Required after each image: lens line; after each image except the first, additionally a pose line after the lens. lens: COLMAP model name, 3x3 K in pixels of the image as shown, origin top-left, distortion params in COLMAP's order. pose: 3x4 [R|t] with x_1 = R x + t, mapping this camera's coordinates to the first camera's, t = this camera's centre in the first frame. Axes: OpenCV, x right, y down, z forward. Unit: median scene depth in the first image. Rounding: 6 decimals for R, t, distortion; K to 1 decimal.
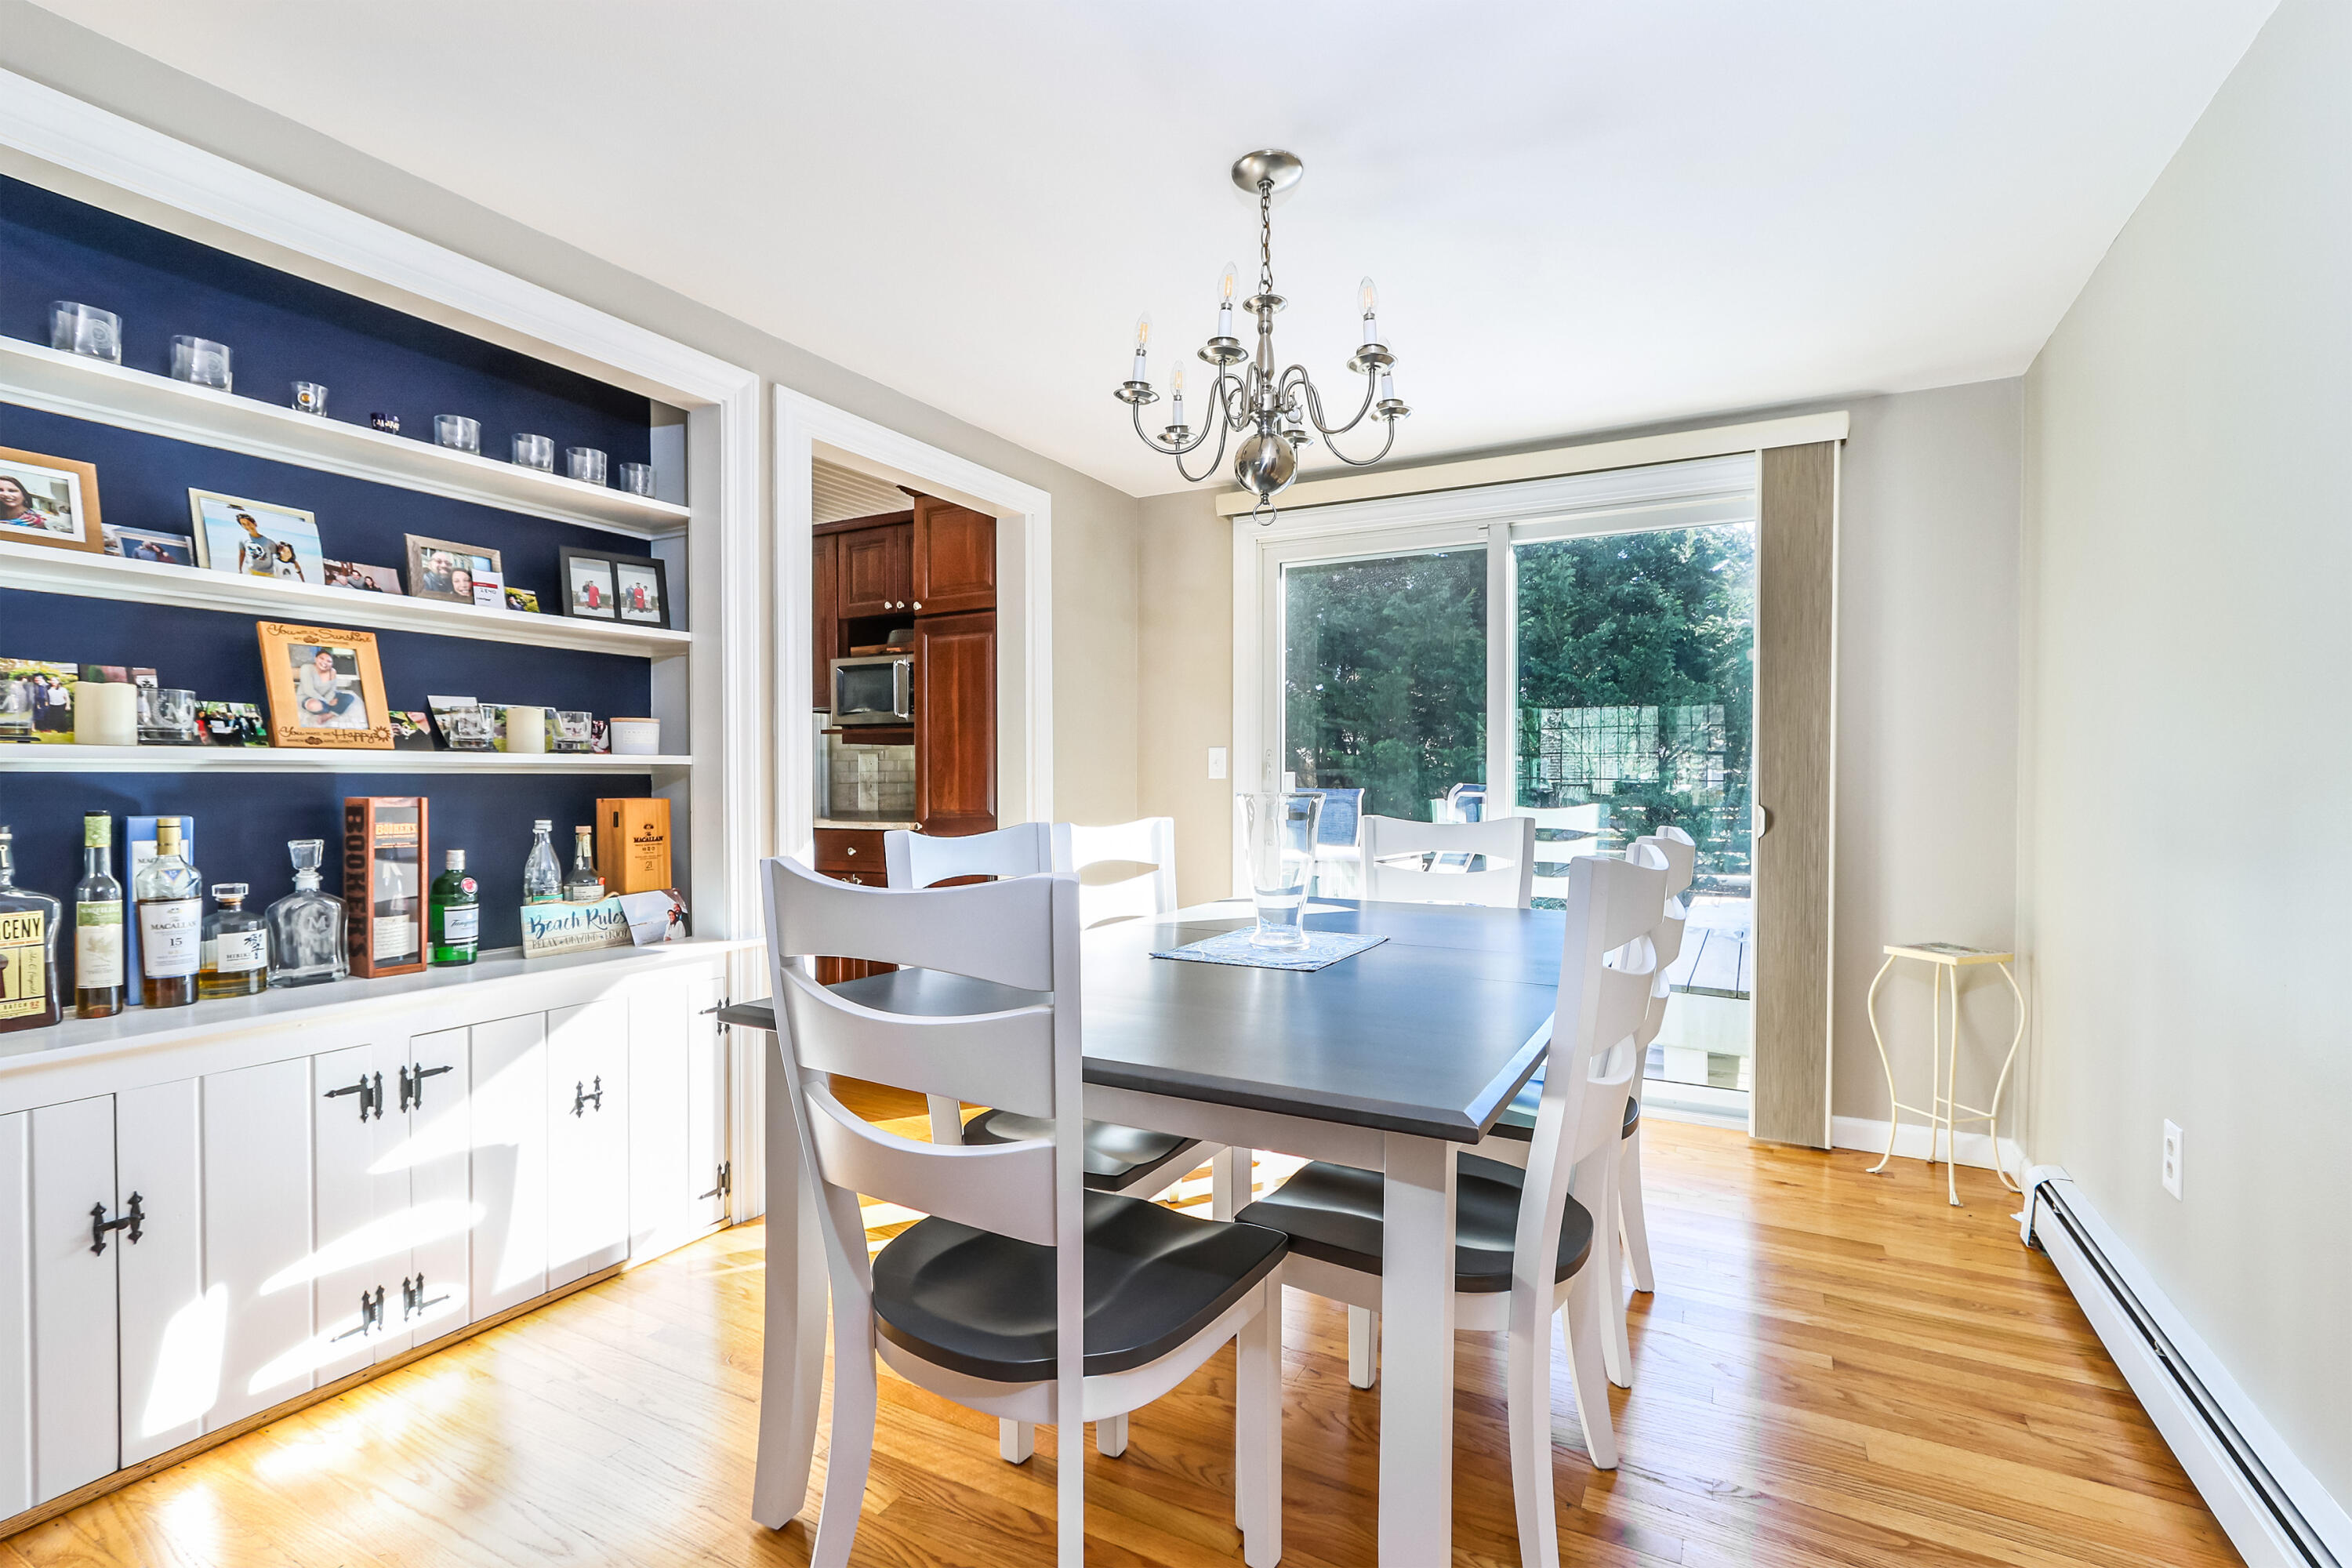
lens RADIAL K [[1065.9, 0, 1180.1], [0, 1065.9, 780.1], [0, 0, 1]] dist [-0.000208, 0.000122]
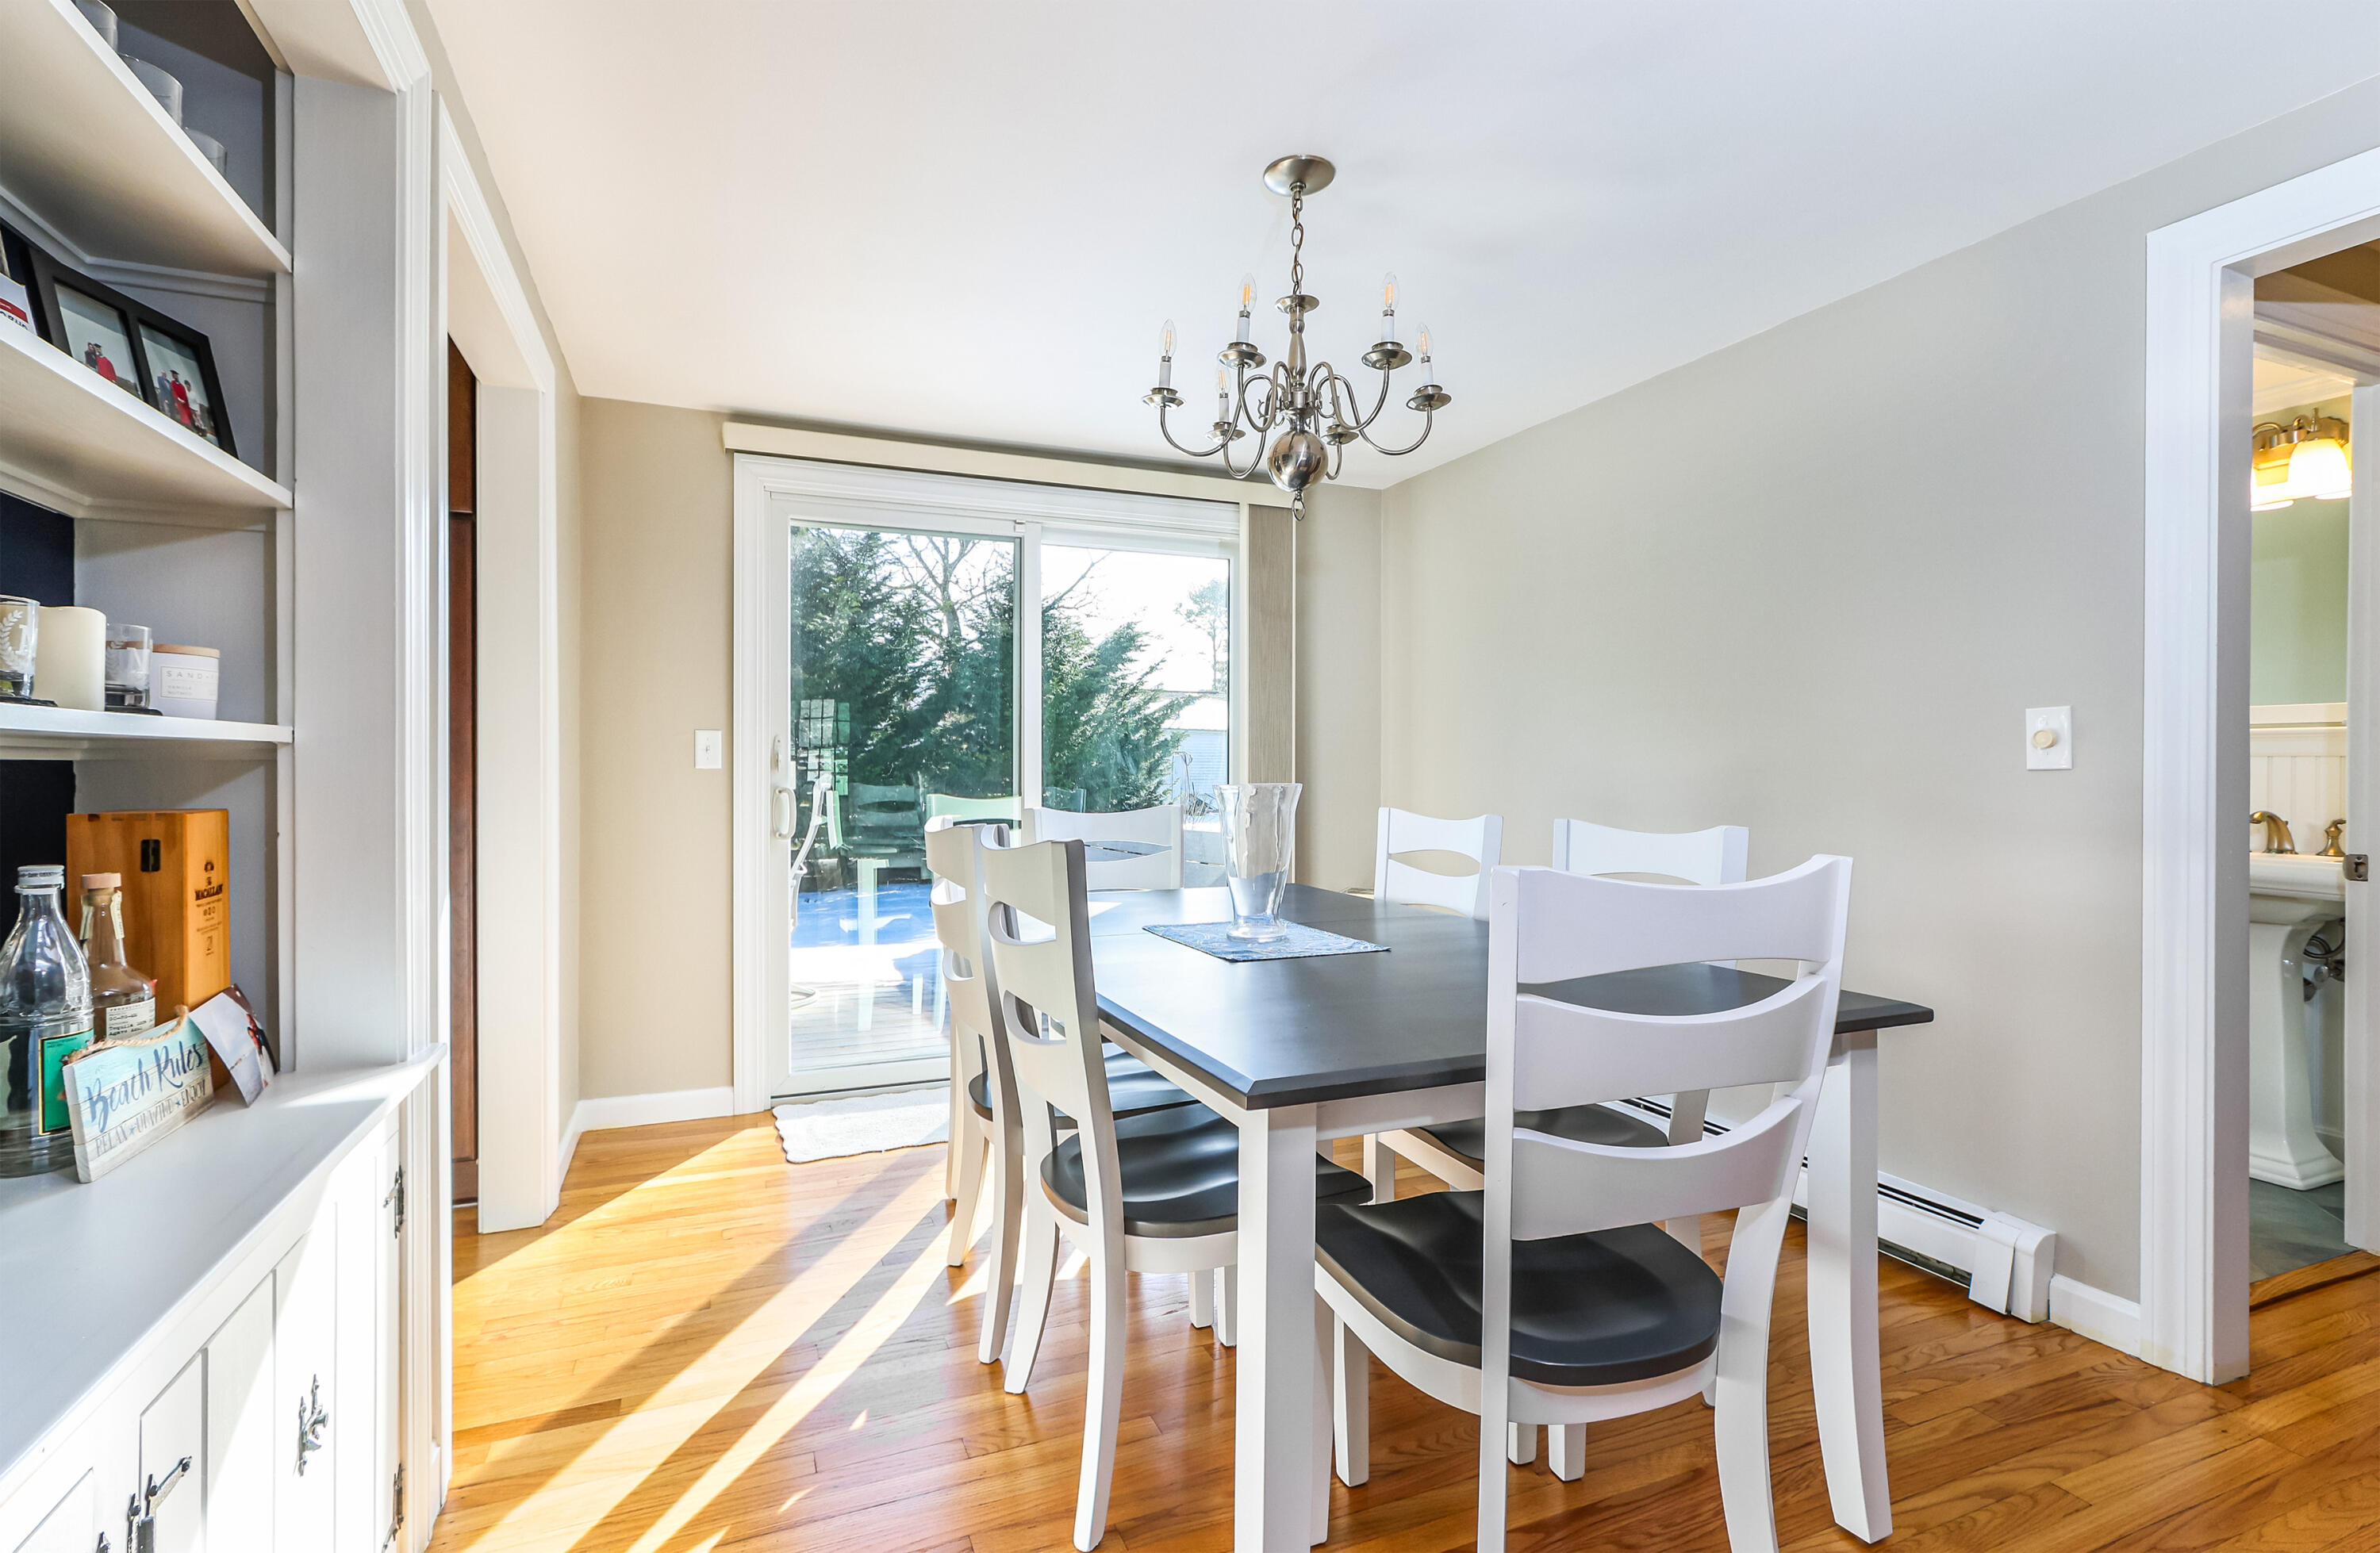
lens RADIAL K [[1090.5, 0, 1191.0], [0, 1090.5, 778.8], [0, 0, 1]] dist [0.000653, 0.001037]
pose [[0.613891, -0.009977, 0.789328, -0.663348], [0.006396, 0.999950, 0.007665, 0.002360], [-0.789365, 0.000343, 0.613925, 0.355752]]
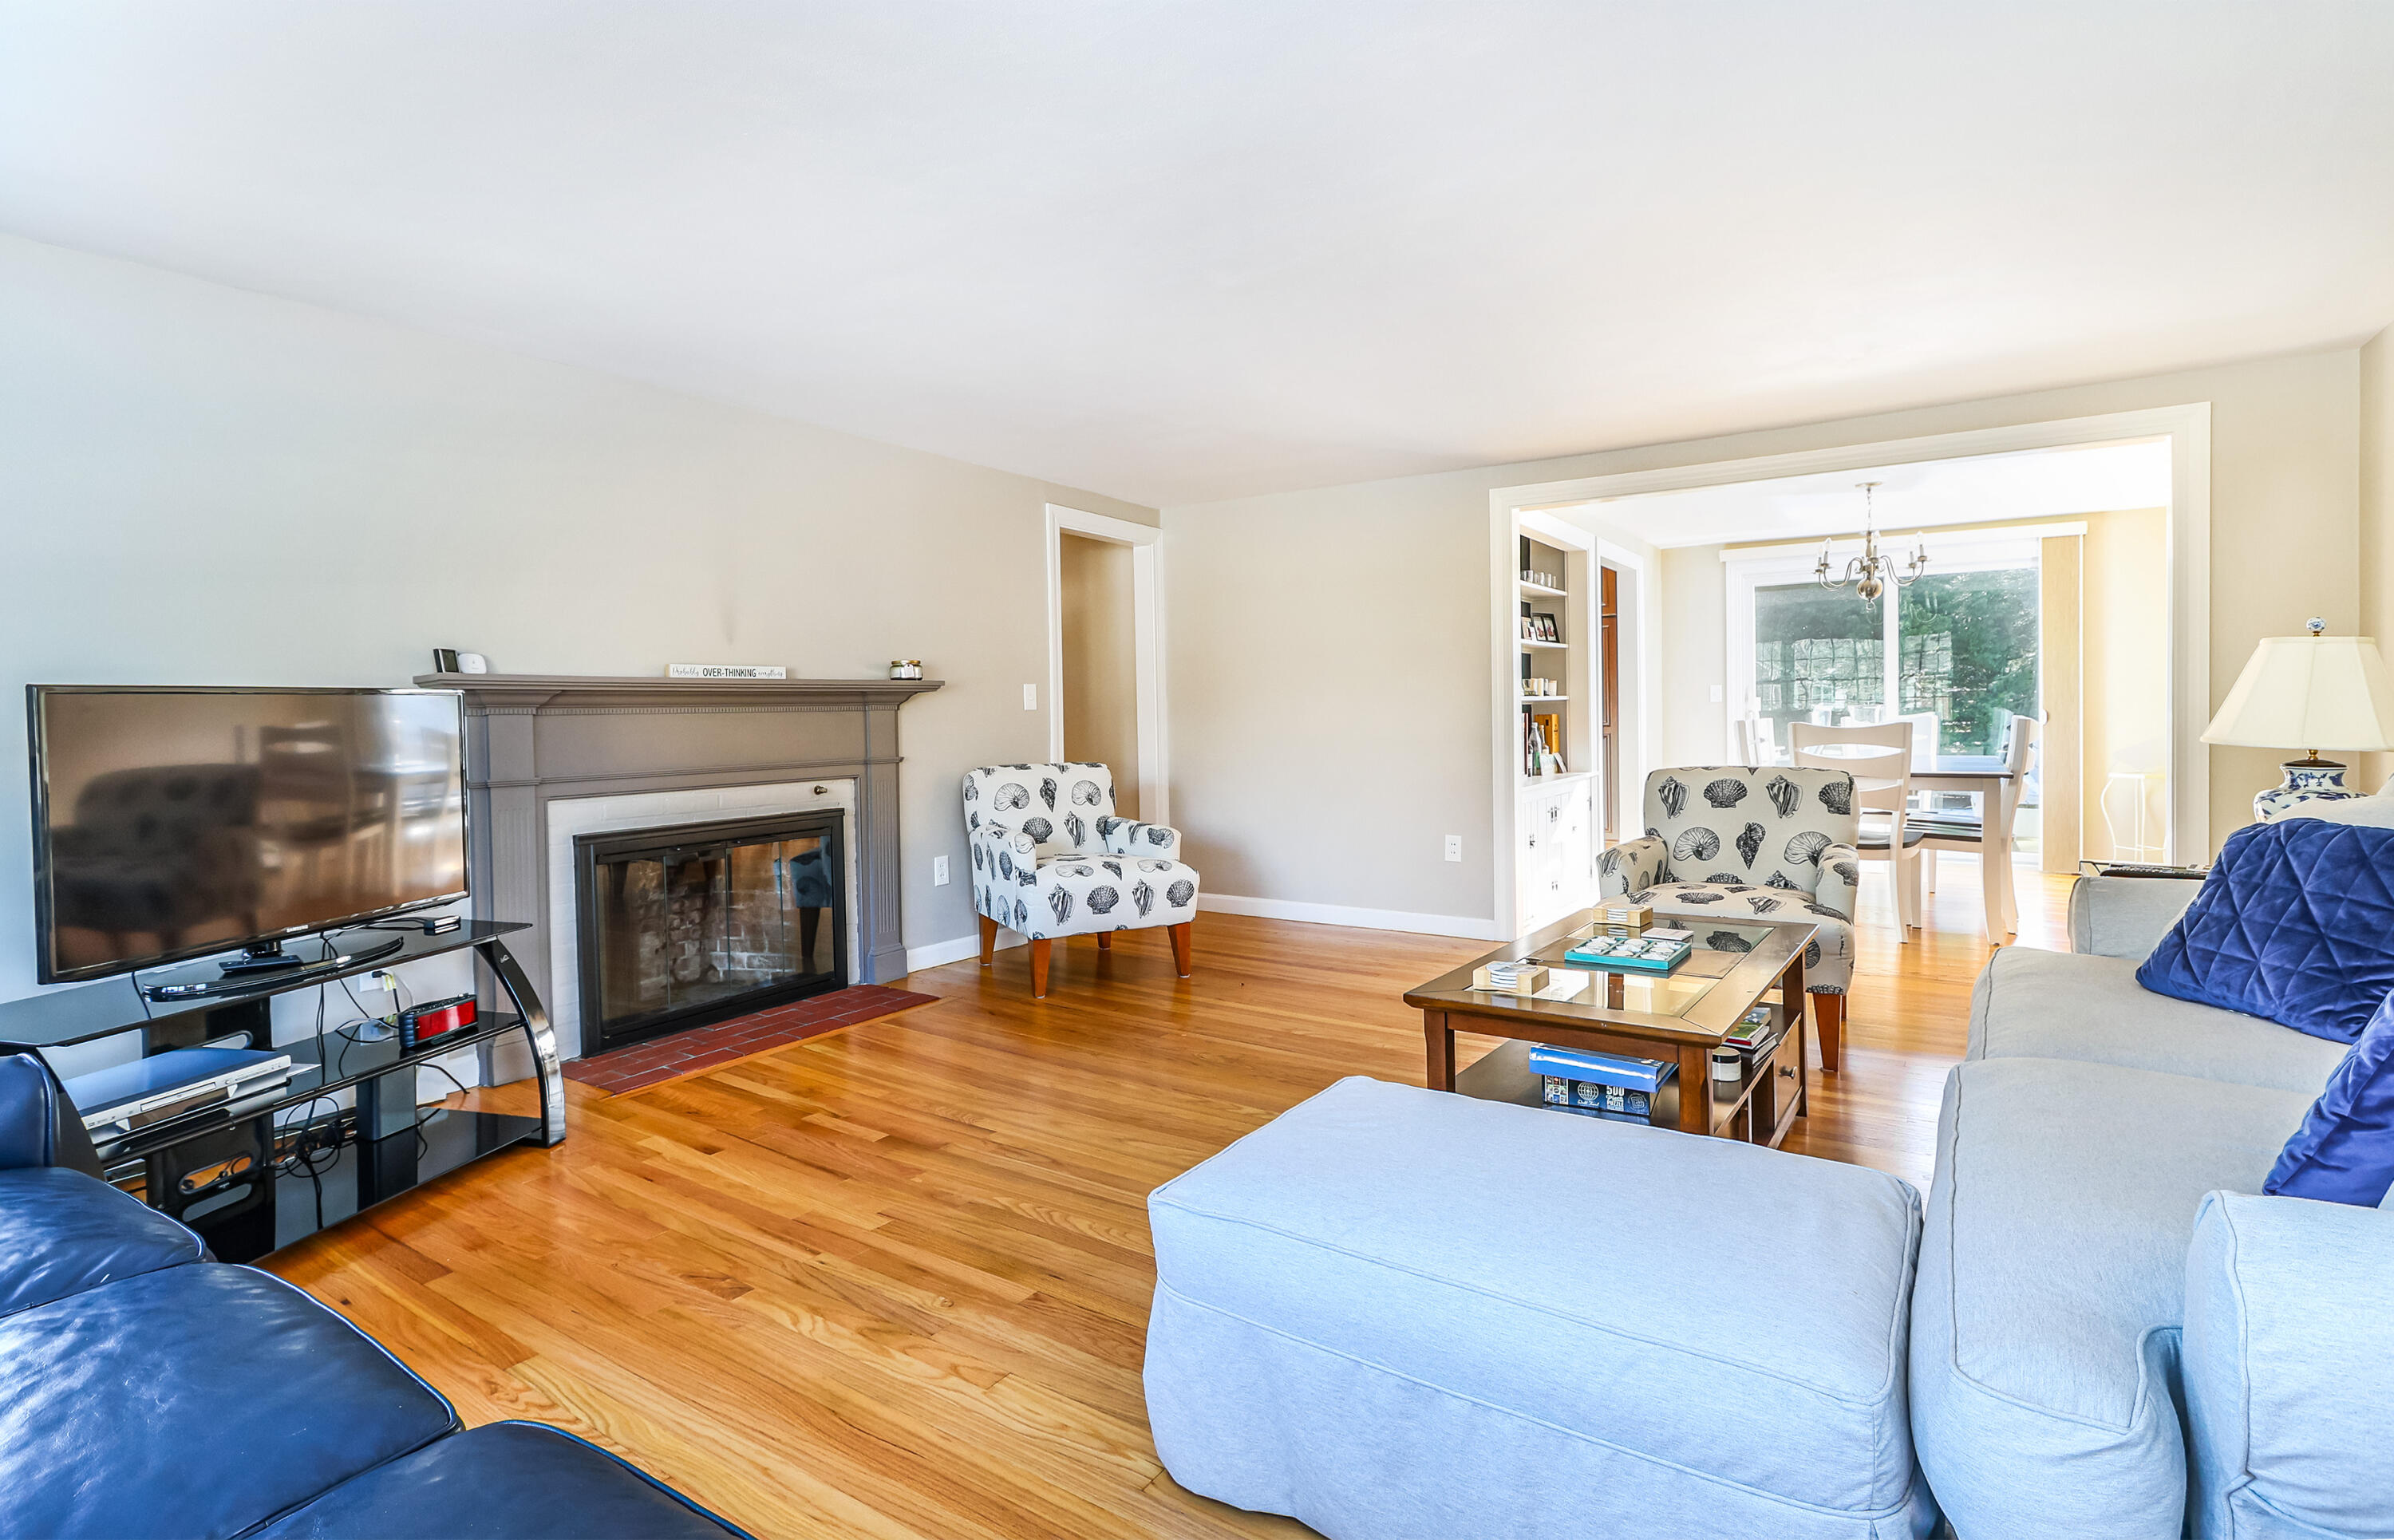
lens RADIAL K [[1126.8, 0, 1184.2], [0, 1126.8, 732.7], [0, 0, 1]] dist [0.002421, 0.000243]
pose [[0.994181, -0.025261, -0.104718, -1.149054], [0.026523, 0.999591, 0.010676, 0.011199], [0.104406, -0.013391, 0.994445, -1.756633]]
